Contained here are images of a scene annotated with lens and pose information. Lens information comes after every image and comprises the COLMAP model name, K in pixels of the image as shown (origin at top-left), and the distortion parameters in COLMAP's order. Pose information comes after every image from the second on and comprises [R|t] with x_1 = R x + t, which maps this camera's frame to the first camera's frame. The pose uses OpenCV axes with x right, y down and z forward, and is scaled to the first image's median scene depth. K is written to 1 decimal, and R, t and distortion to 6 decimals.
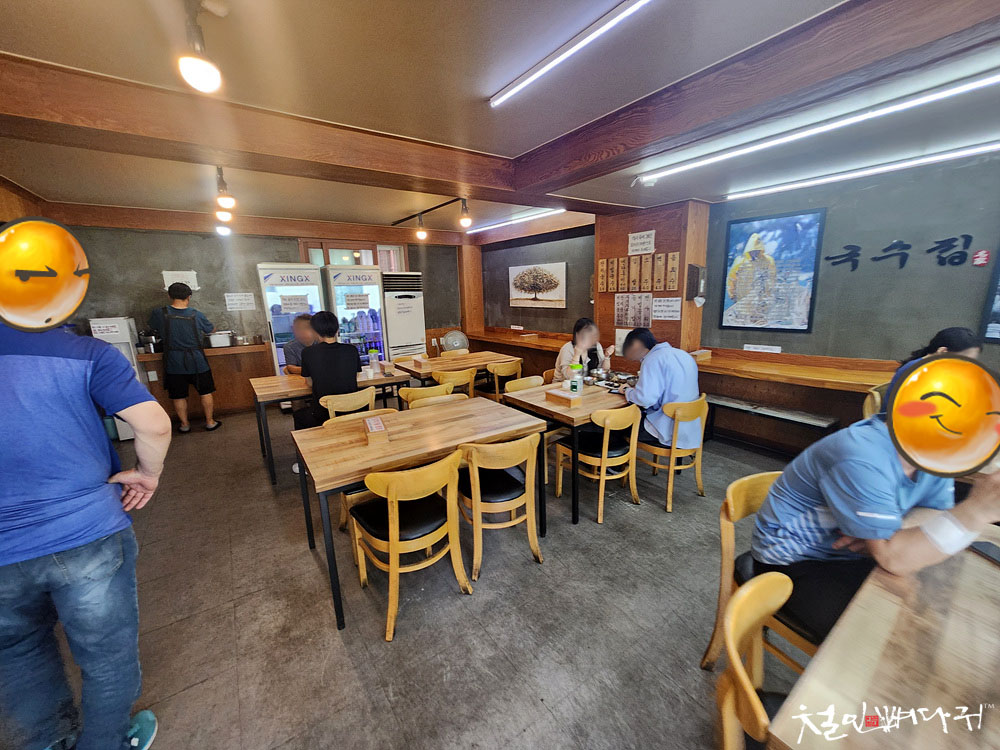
lens RADIAL K [[402.0, 0, 497.8], [0, 402.0, 376.1], [0, 0, 1]] dist [0.001341, 0.000036]
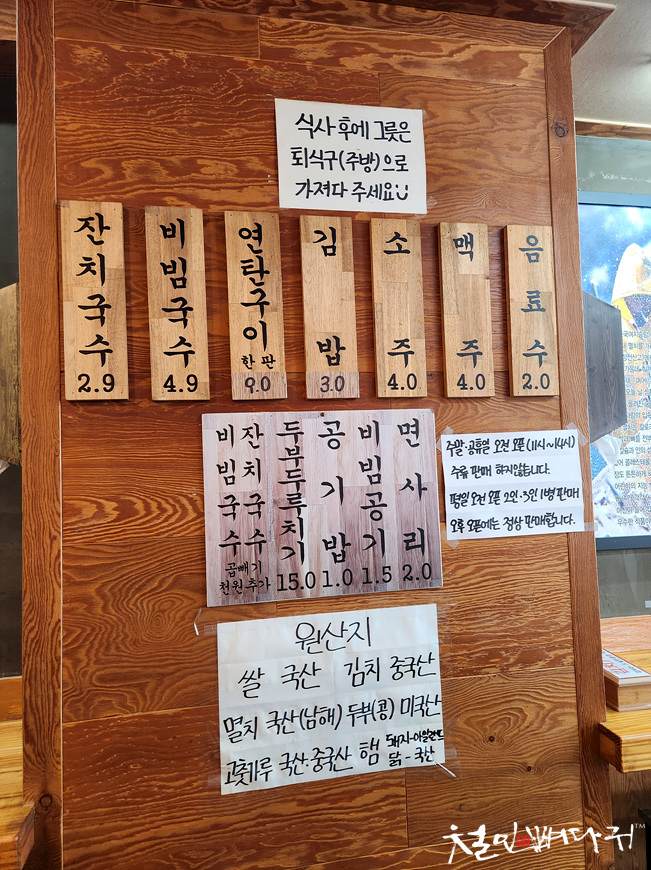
lens RADIAL K [[586.3, 0, 325.4], [0, 586.3, 439.8], [0, 0, 1]] dist [0.040267, 0.000301]
pose [[0.410247, 0.063547, 0.909758, 0.097780], [0.214135, 0.962968, -0.163827, -0.152771], [-0.886478, 0.262020, 0.381447, 0.921030]]
